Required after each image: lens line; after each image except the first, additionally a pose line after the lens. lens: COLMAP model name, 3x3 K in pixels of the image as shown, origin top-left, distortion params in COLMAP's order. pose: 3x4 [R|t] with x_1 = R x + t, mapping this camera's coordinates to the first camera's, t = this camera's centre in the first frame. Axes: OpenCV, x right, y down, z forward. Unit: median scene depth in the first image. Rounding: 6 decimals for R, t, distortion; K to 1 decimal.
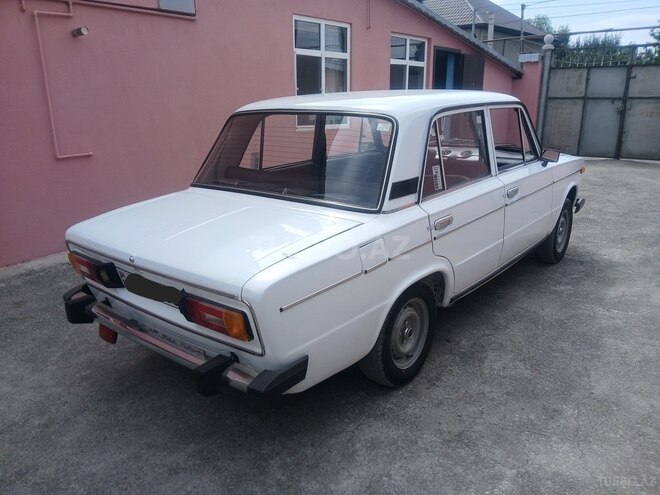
lens RADIAL K [[512.5, 0, 332.7], [0, 512.5, 263.1], [0, 0, 1]] dist [0.034951, -0.085344]
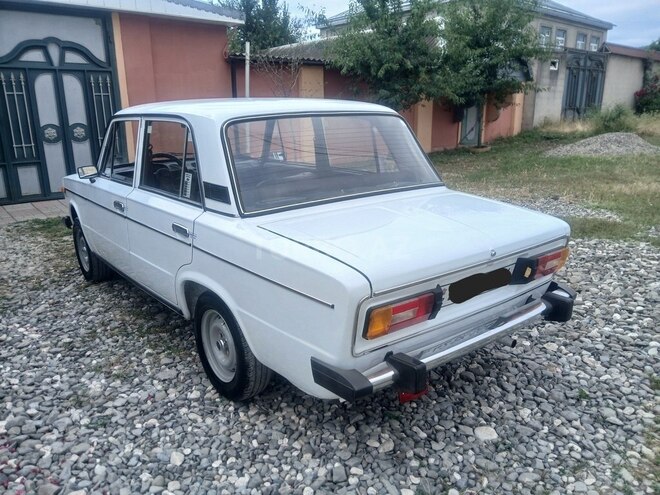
lens RADIAL K [[512.5, 0, 332.7], [0, 512.5, 263.1], [0, 0, 1]] dist [0.034951, -0.085344]
pose [[0.233654, -0.265246, 0.935441, -0.948365], [0.321784, 0.928954, 0.183032, -0.183119], [-0.917530, 0.258244, 0.302405, 0.678555]]
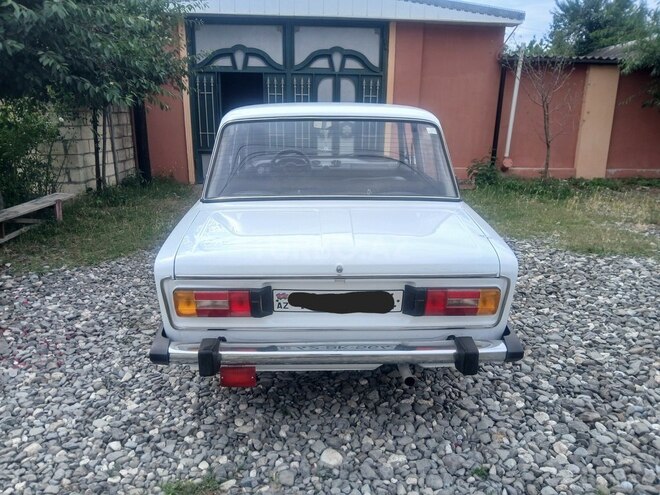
lens RADIAL K [[512.5, 0, 332.7], [0, 512.5, 263.1], [0, 0, 1]] dist [0.034951, -0.085344]
pose [[0.770329, -0.159726, 0.617317, -0.666318], [0.187262, 0.982097, 0.020432, -0.027415], [-0.609529, 0.099861, 0.786449, 0.189897]]
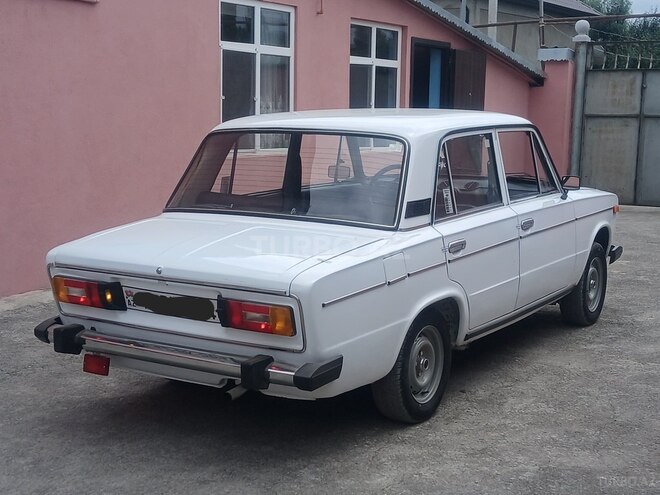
lens RADIAL K [[1011.7, 0, 333.4], [0, 1011.7, 273.4], [0, 0, 1]] dist [0.075013, 0.081867]
pose [[0.991579, 0.001551, 0.129495, -0.213133], [0.017469, 0.989188, -0.145611, 0.200971], [-0.128320, 0.146647, 0.980831, -0.677881]]
